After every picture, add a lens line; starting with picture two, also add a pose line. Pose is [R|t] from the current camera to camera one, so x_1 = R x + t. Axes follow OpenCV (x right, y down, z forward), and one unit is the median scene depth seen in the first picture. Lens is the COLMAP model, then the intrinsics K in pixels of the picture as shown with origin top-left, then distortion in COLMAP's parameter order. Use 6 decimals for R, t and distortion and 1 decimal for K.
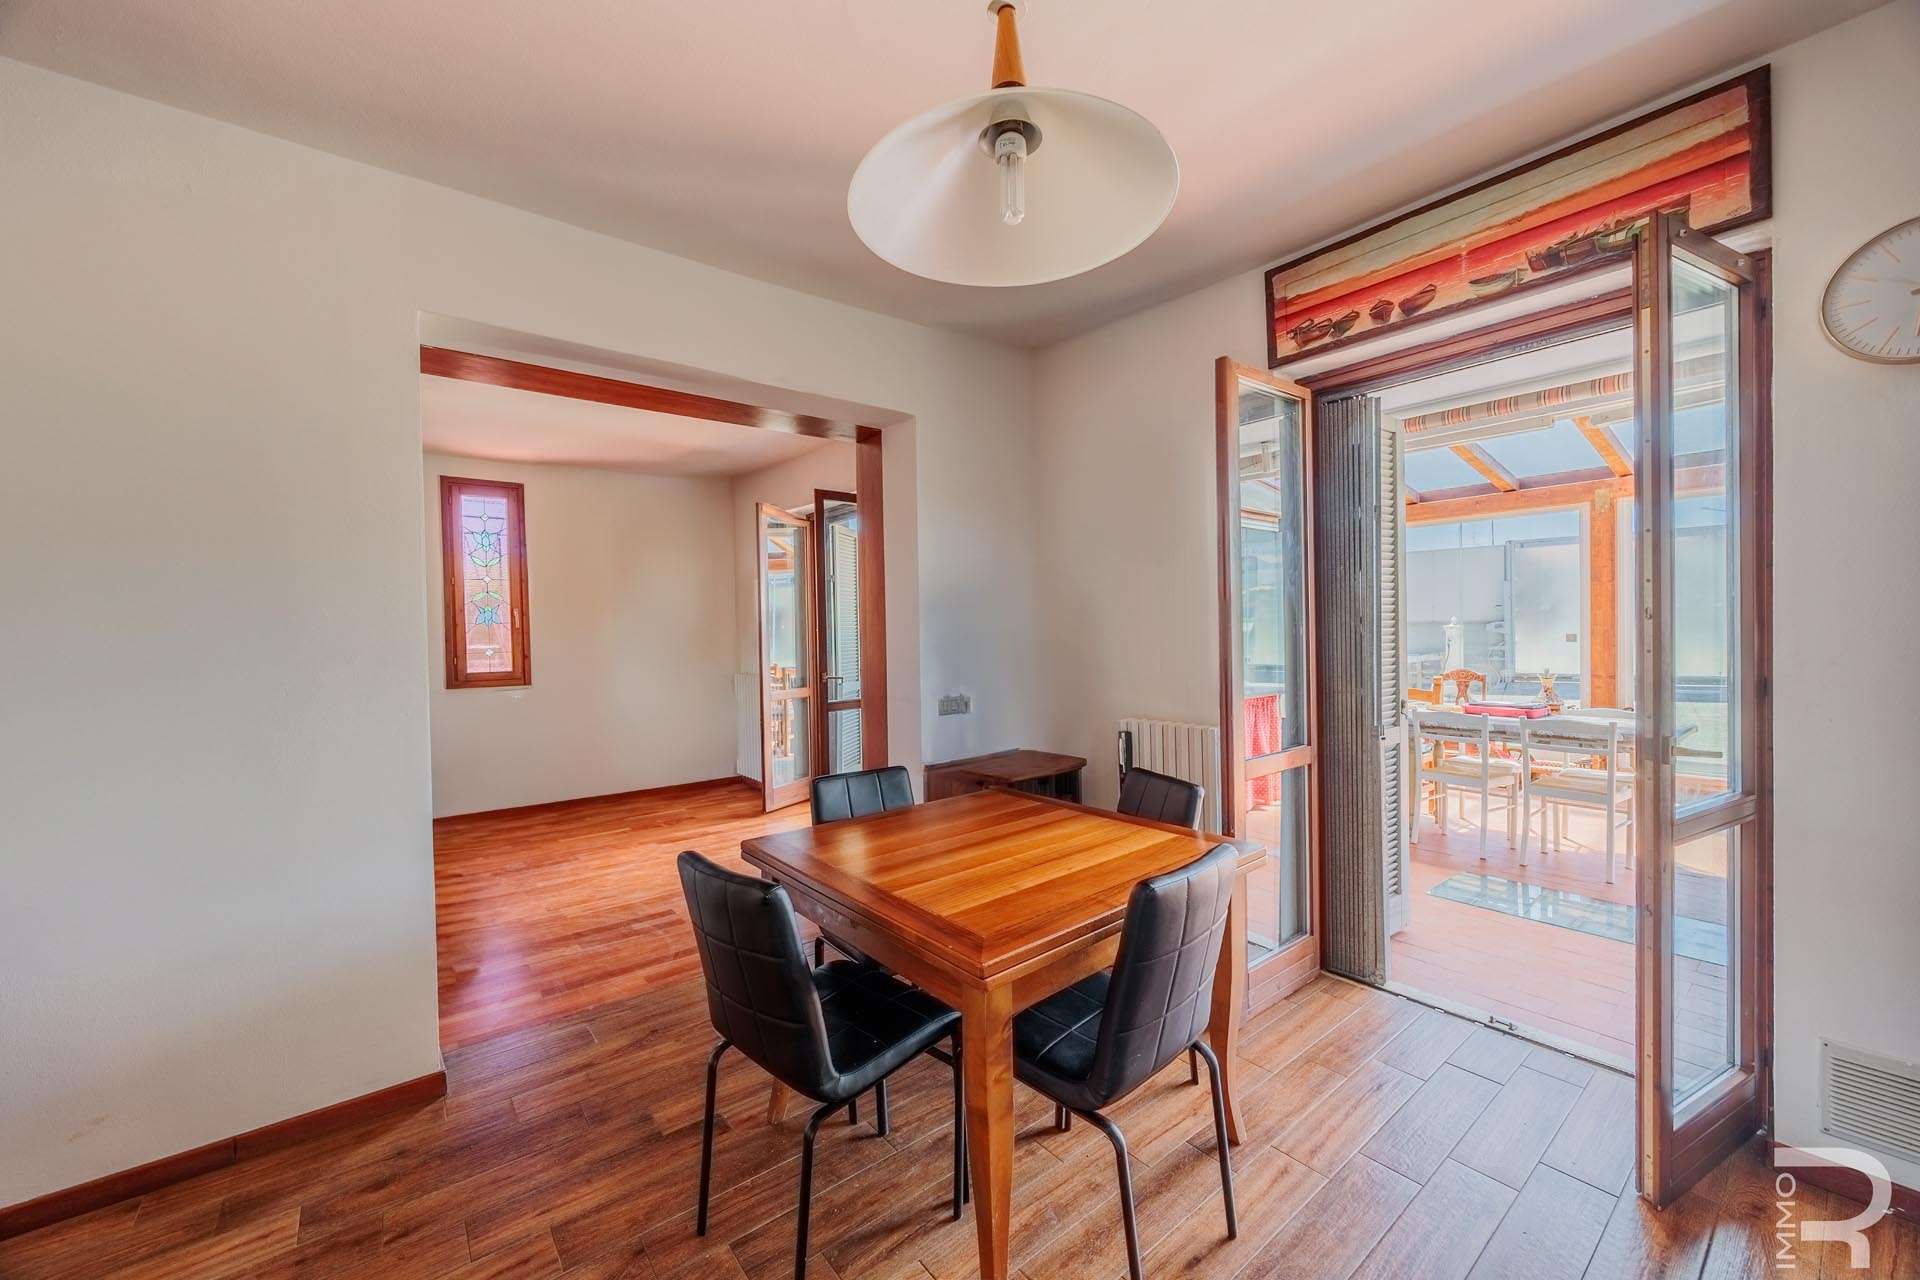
lens RADIAL K [[737.0, 0, 949.9], [0, 737.0, 641.2], [0, 0, 1]] dist [-0.001313, 0.000266]
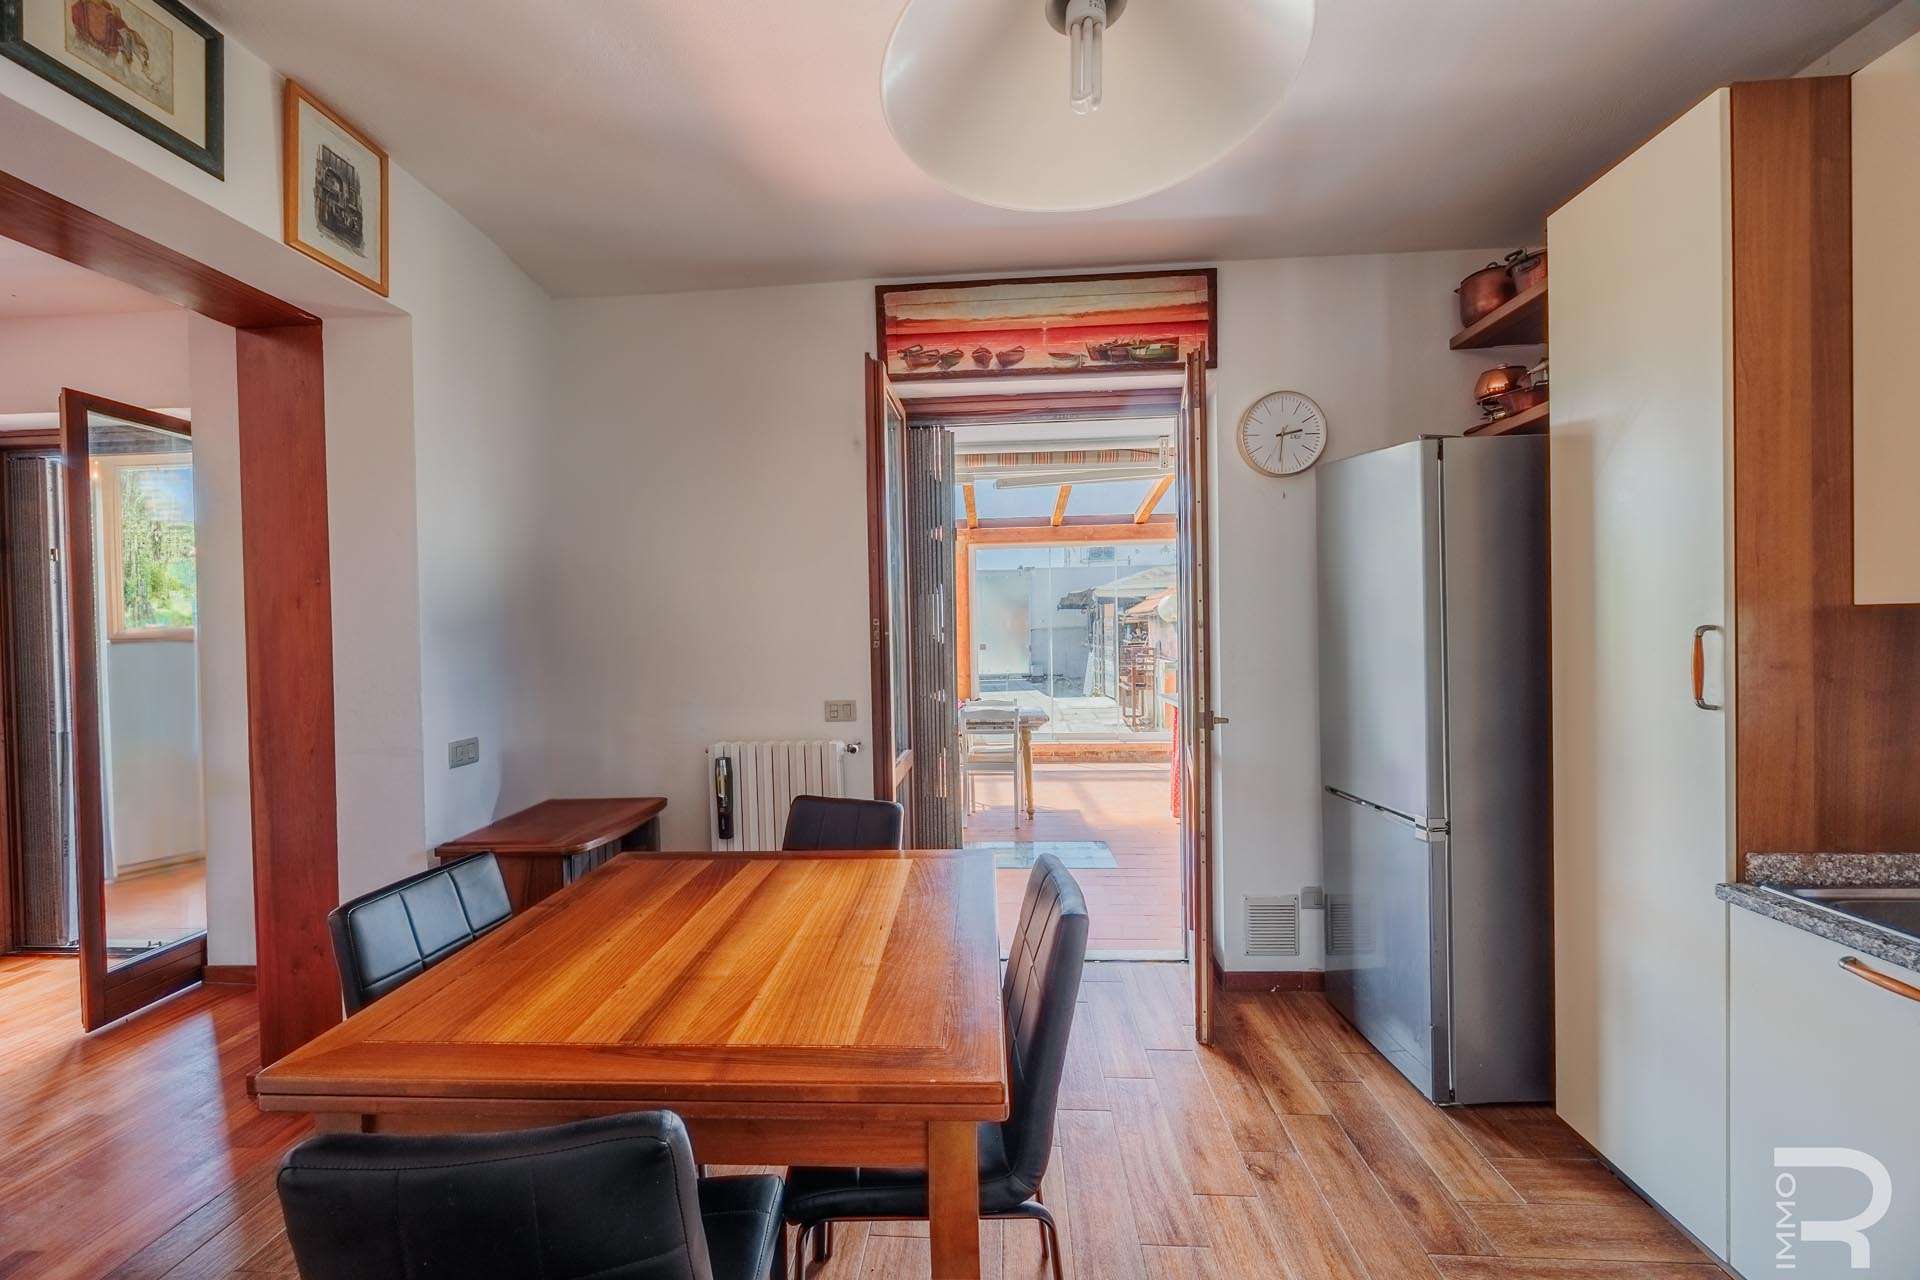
lens RADIAL K [[737.0, 0, 949.9], [0, 737.0, 641.2], [0, 0, 1]] dist [-0.001313, 0.000266]
pose [[0.666528, -0.003651, 0.745471, -0.301136], [0.019584, 0.999729, -0.012614, 0.002682], [-0.745222, 0.023007, 0.666419, 0.299137]]
